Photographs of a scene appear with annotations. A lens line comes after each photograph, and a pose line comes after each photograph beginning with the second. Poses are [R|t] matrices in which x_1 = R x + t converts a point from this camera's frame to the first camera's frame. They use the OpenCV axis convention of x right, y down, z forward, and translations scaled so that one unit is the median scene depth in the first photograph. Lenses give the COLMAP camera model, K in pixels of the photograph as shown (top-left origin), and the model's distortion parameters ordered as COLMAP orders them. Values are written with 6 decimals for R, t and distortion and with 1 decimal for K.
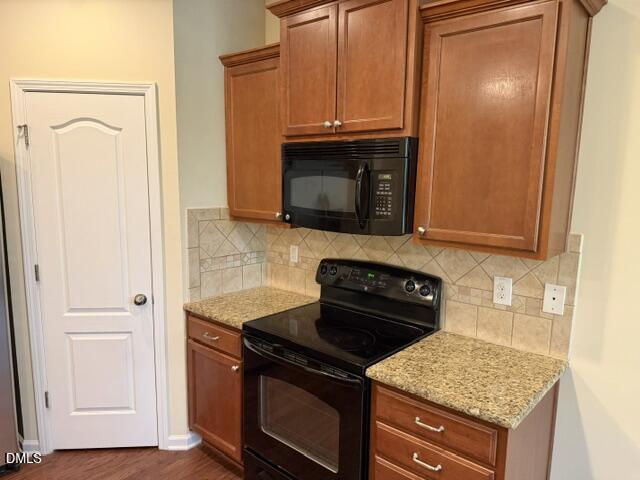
lens RADIAL K [[443.0, 0, 333.4], [0, 443.0, 246.2], [0, 0, 1]] dist [0.023361, -0.045610]
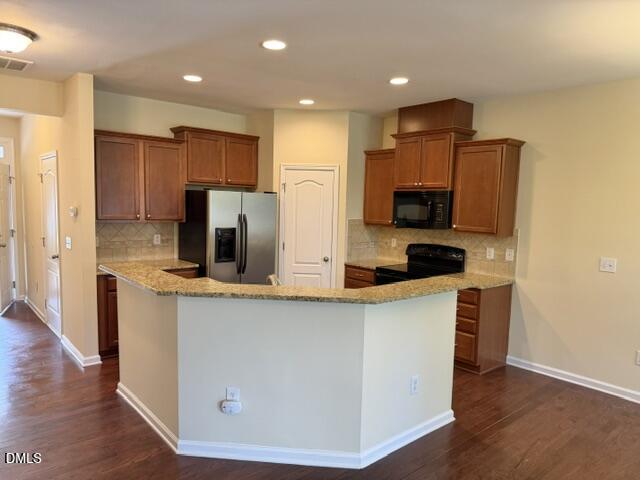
lens RADIAL K [[443.0, 0, 310.9], [0, 443.0, 243.8], [0, 0, 1]] dist [0.023361, -0.045610]
pose [[0.984498, 0.022371, -0.173964, -0.133204], [-0.033126, 0.997698, -0.059164, 0.190824], [0.172240, 0.064010, 0.982973, -1.305534]]
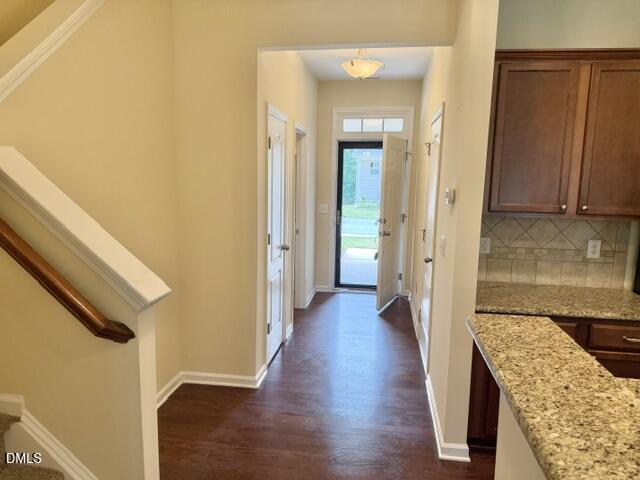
lens RADIAL K [[443.0, 0, 322.4], [0, 443.0, 239.7], [0, 0, 1]] dist [0.023361, -0.045610]
pose [[0.517160, 0.115765, -0.848023, -0.665084], [-0.143462, 0.988517, 0.047454, 0.078055], [0.843779, 0.097118, 0.527830, -0.481009]]
